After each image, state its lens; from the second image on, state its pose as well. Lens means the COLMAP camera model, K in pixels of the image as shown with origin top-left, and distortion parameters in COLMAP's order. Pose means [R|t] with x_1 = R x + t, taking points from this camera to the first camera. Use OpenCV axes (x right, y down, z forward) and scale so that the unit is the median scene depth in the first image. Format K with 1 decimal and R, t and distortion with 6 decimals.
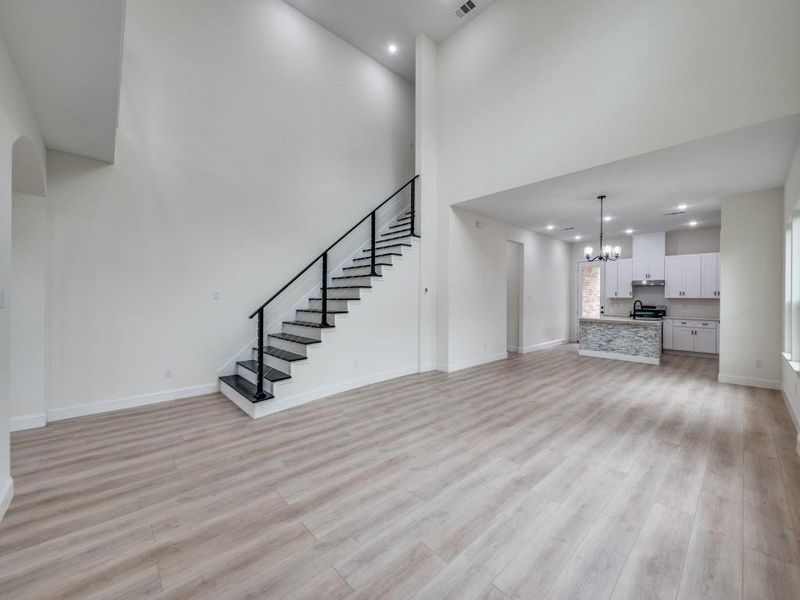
lens RADIAL K [[316.7, 0, 400.0], [0, 316.7, 300.0], [0, 0, 1]] dist [-0.000495, -0.000089]
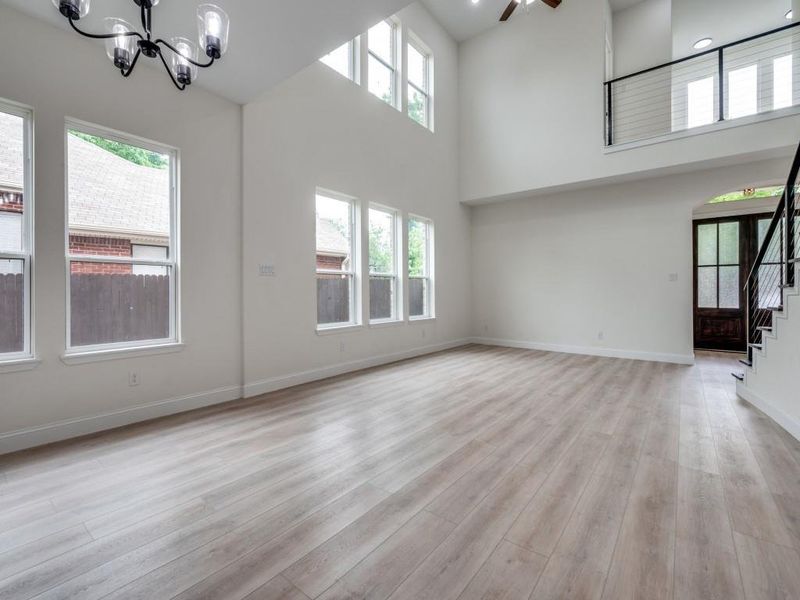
lens RADIAL K [[362.7, 0, 402.3], [0, 362.7, 291.6], [0, 0, 1]] dist [-0.000066, 0.000023]
pose [[-0.986806, -0.004339, -0.161849, 0.575849], [-0.005043, 0.999980, 0.003938, 0.050194], [0.161829, 0.004702, -0.986808, 1.506425]]
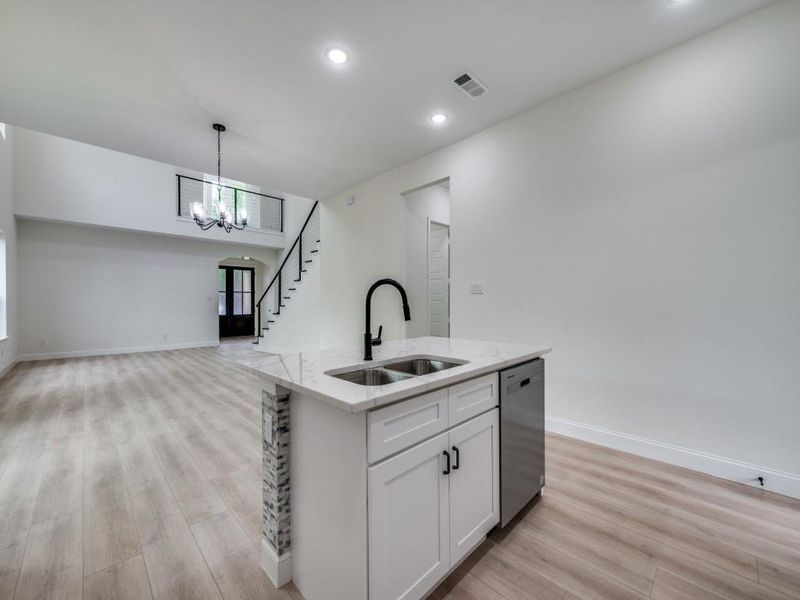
lens RADIAL K [[323.0, 0, 400.0], [0, 323.0, 300.0], [0, 0, 1]] dist [0.000309, 0.000169]
pose [[0.021566, -0.012561, -0.999689, 1.490778], [-0.003623, 0.999914, -0.012642, 0.029514], [0.999761, 0.003894, 0.021518, 1.563653]]
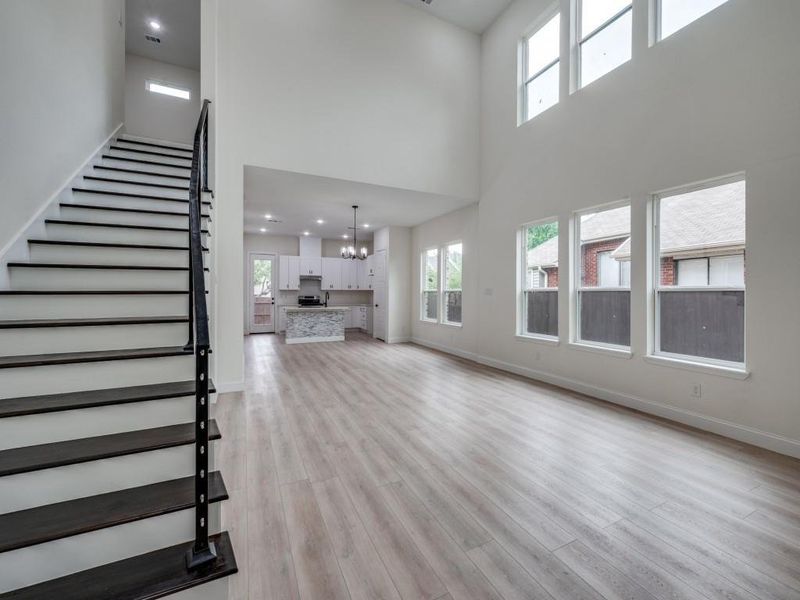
lens RADIAL K [[325.6, 0, 399.3], [0, 325.6, 295.0], [0, 0, 1]] dist [0.007512, -0.000458]
pose [[0.297746, -0.014713, 0.954532, -0.590939], [0.005573, 0.999891, 0.013673, -0.003586], [-0.954629, 0.001249, 0.297796, 0.540699]]
